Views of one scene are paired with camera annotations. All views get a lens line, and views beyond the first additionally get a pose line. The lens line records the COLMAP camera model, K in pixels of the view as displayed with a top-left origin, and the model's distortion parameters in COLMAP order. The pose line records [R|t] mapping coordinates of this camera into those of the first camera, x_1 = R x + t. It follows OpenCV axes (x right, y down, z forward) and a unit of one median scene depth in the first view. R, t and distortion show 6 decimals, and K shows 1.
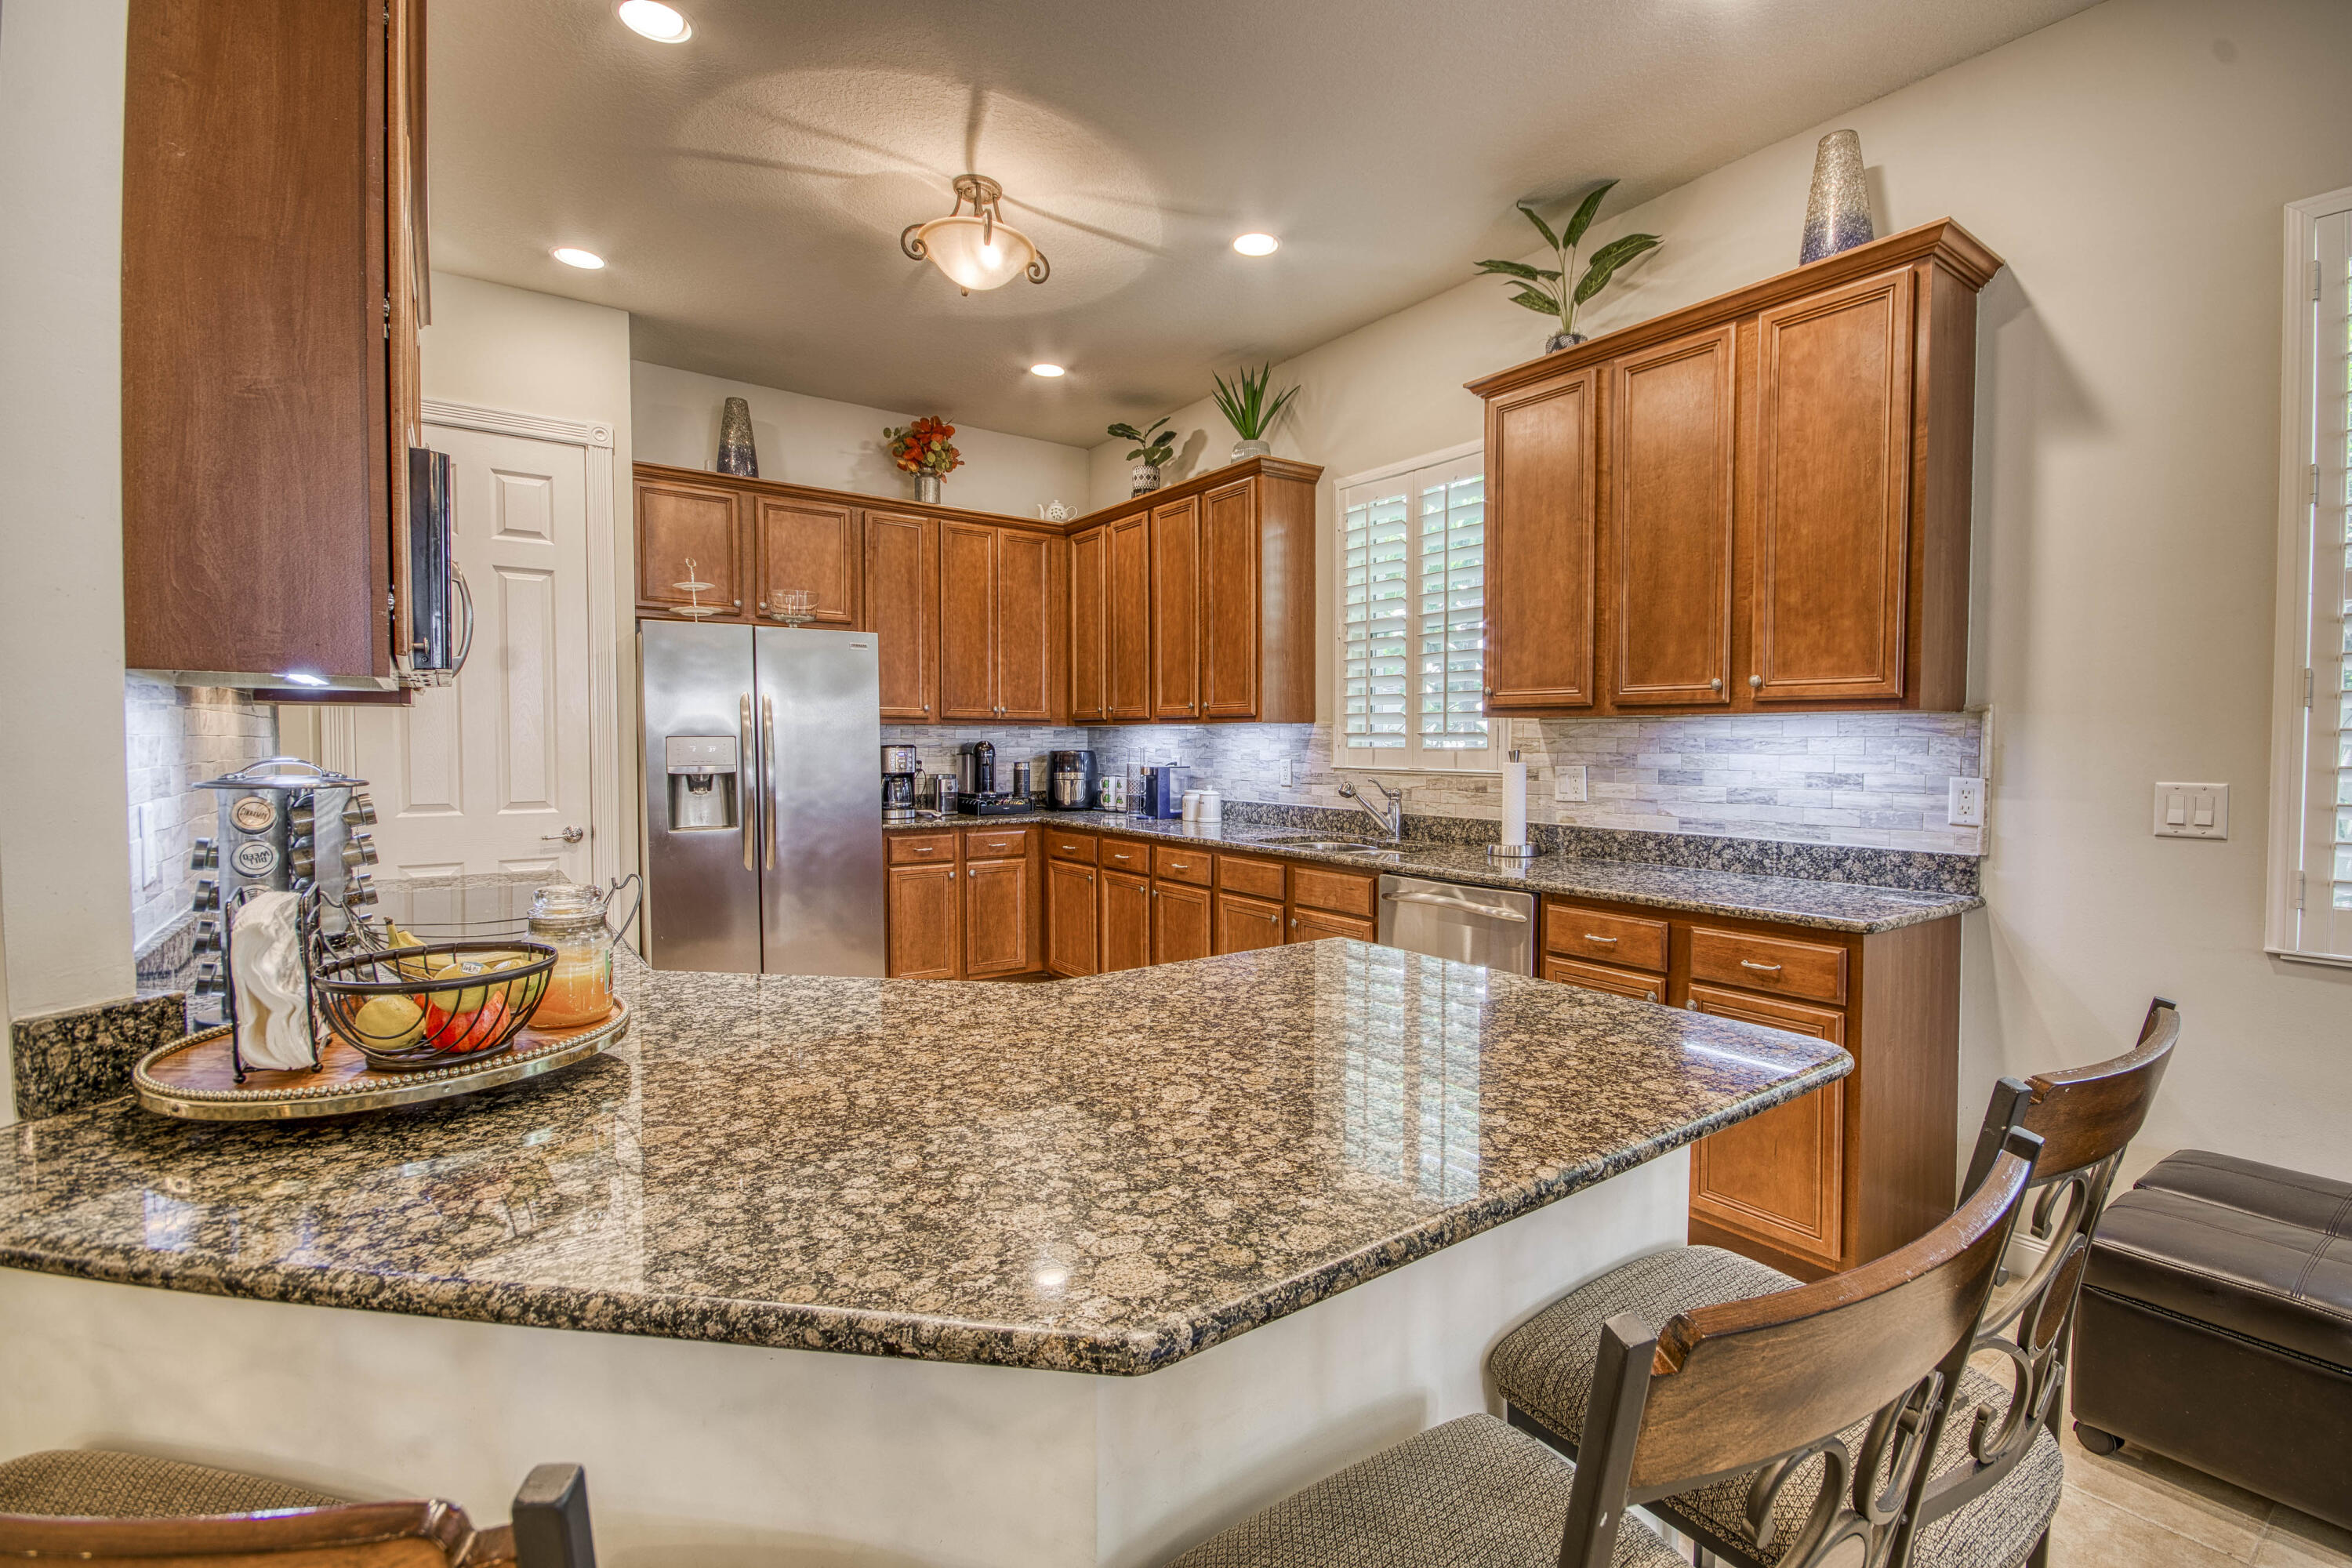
lens RADIAL K [[1032.7, 0, 1231.1], [0, 1032.7, 779.4], [0, 0, 1]] dist [-0.000284, -0.012103]
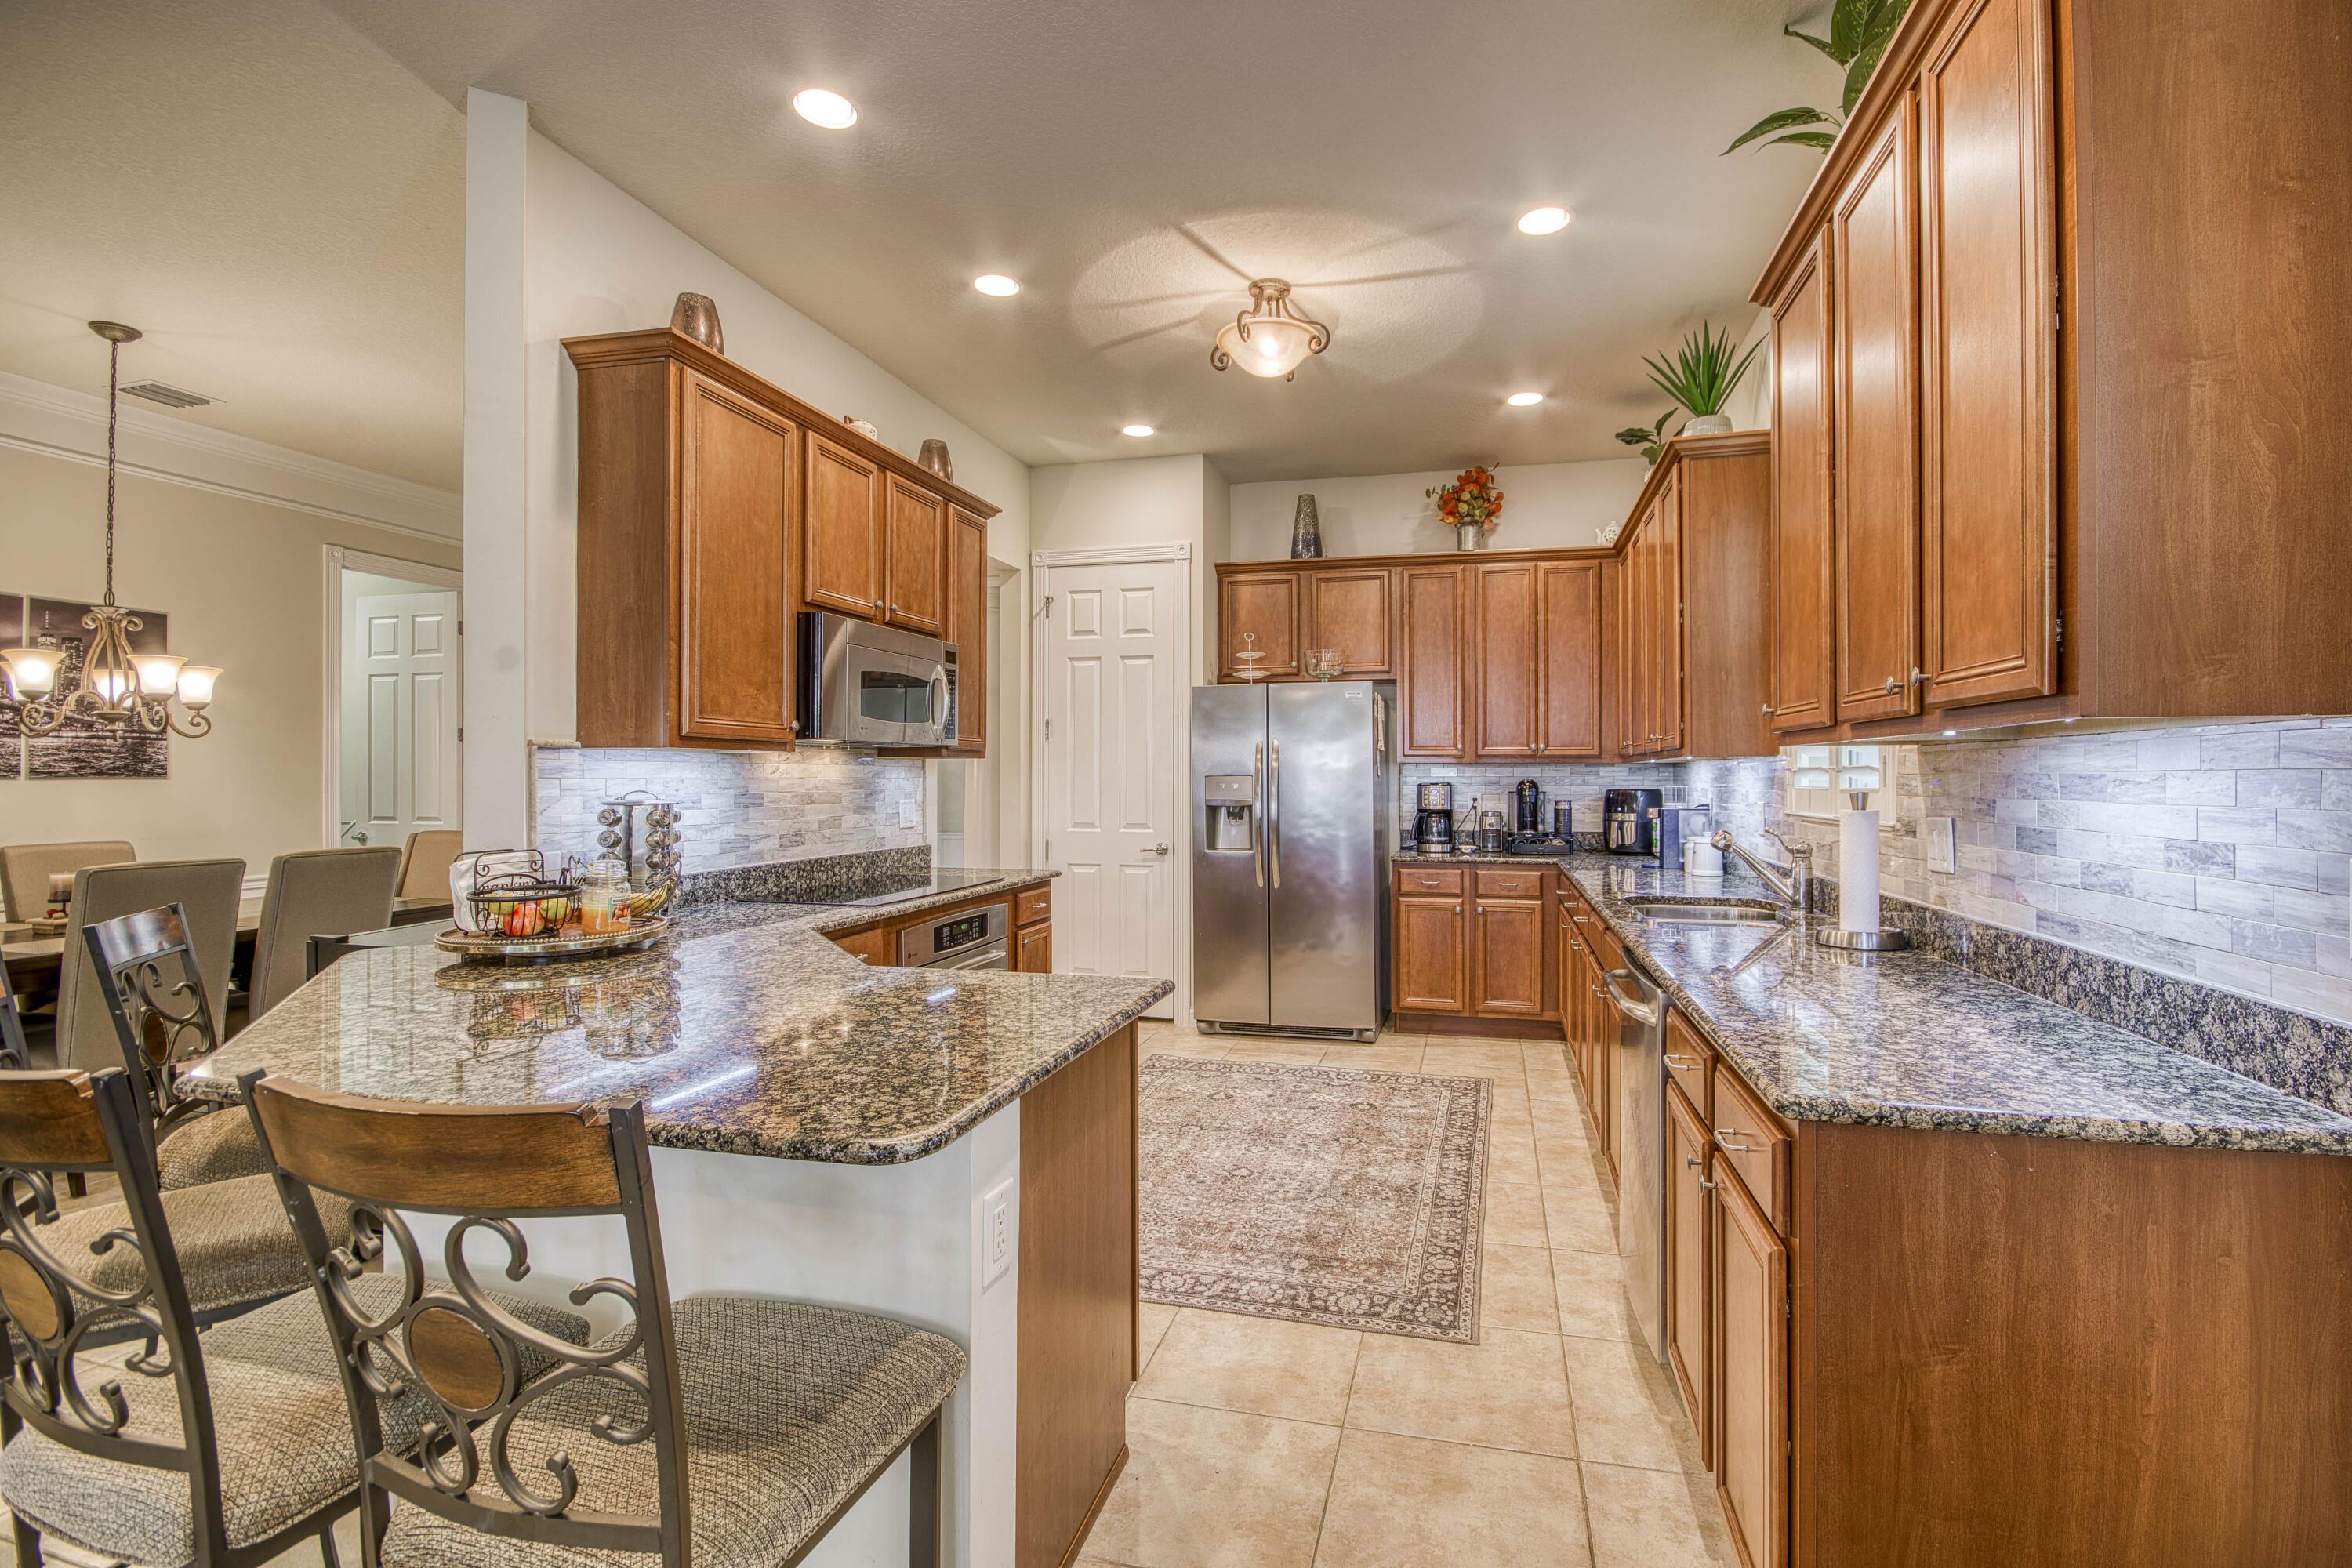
lens RADIAL K [[1032.7, 0, 1231.1], [0, 1032.7, 779.4], [0, 0, 1]] dist [-0.000284, -0.012103]
pose [[0.631036, -0.000543, -0.775754, 0.440208], [-0.027713, 0.999346, -0.023243, -0.007592], [0.775259, 0.036166, 0.630608, 0.201209]]
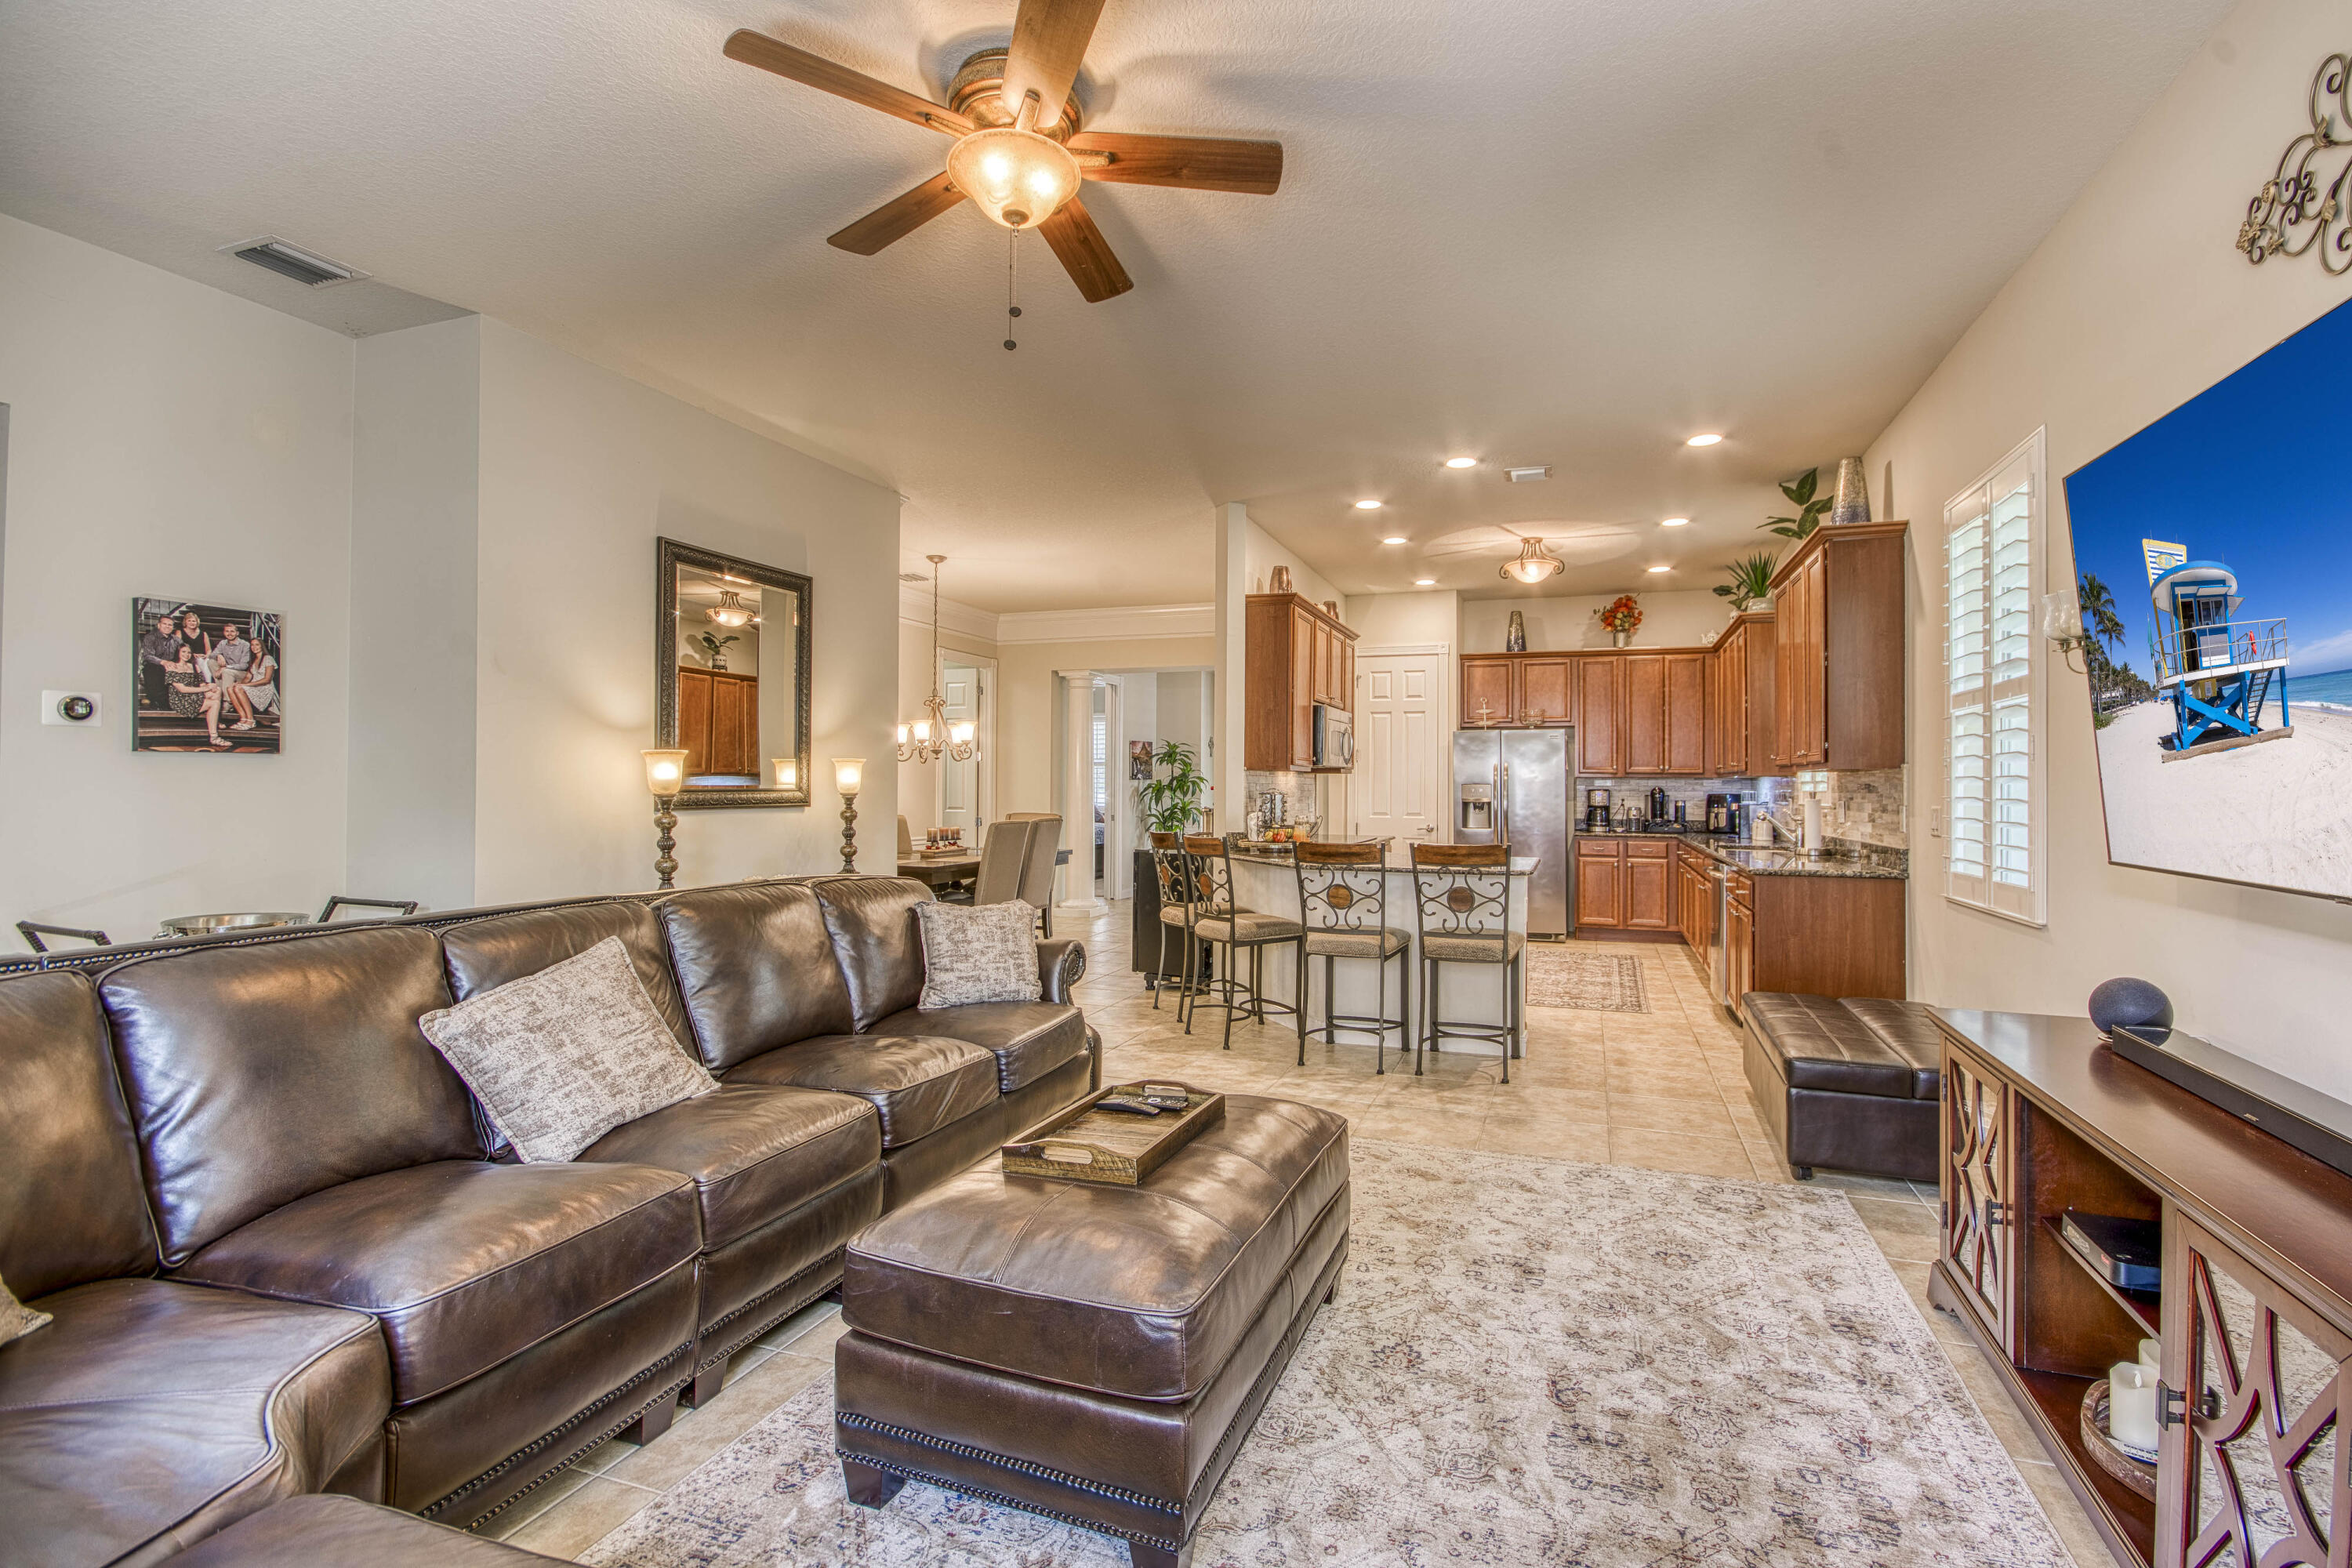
lens RADIAL K [[1032.7, 0, 1231.1], [0, 1032.7, 779.4], [0, 0, 1]] dist [-0.000284, -0.012103]
pose [[0.558271, -0.005311, -0.829642, 0.918712], [-0.036373, 0.998861, -0.030870, 0.031088], [0.828861, 0.047410, 0.557442, -0.569039]]
